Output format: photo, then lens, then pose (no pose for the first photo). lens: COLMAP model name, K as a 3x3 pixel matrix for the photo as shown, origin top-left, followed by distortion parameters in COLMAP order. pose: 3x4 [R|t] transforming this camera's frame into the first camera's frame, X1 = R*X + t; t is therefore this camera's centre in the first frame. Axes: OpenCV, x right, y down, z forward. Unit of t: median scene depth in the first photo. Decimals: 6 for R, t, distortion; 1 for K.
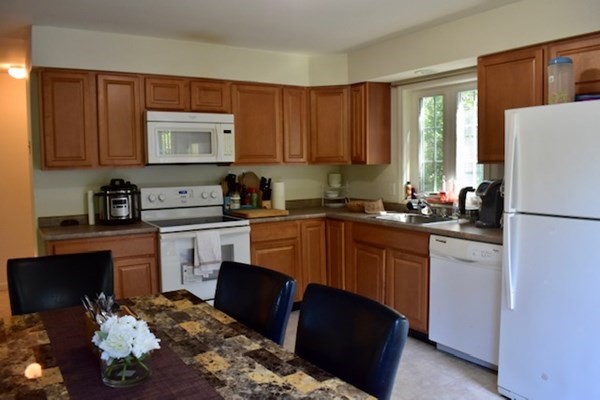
lens RADIAL K [[497.6, 0, 302.1], [0, 497.6, 198.9], [0, 0, 1]] dist [-0.043613, -0.025963]
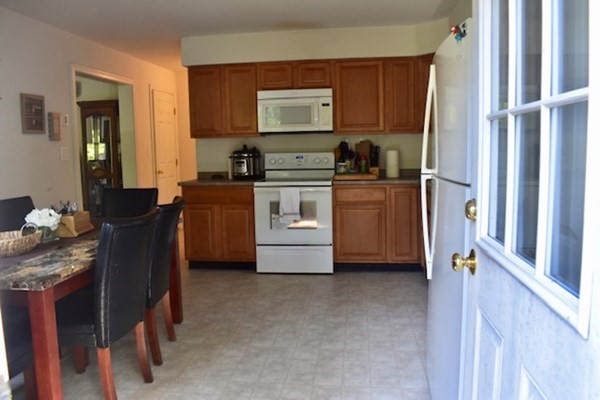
lens RADIAL K [[497.6, 0, 300.1], [0, 497.6, 201.0], [0, 0, 1]] dist [-0.043613, -0.025963]
pose [[0.765455, 0.069200, -0.639757, 0.561723], [-0.040247, 0.997403, 0.059731, 0.021577], [0.642229, -0.019973, 0.766252, 0.076970]]
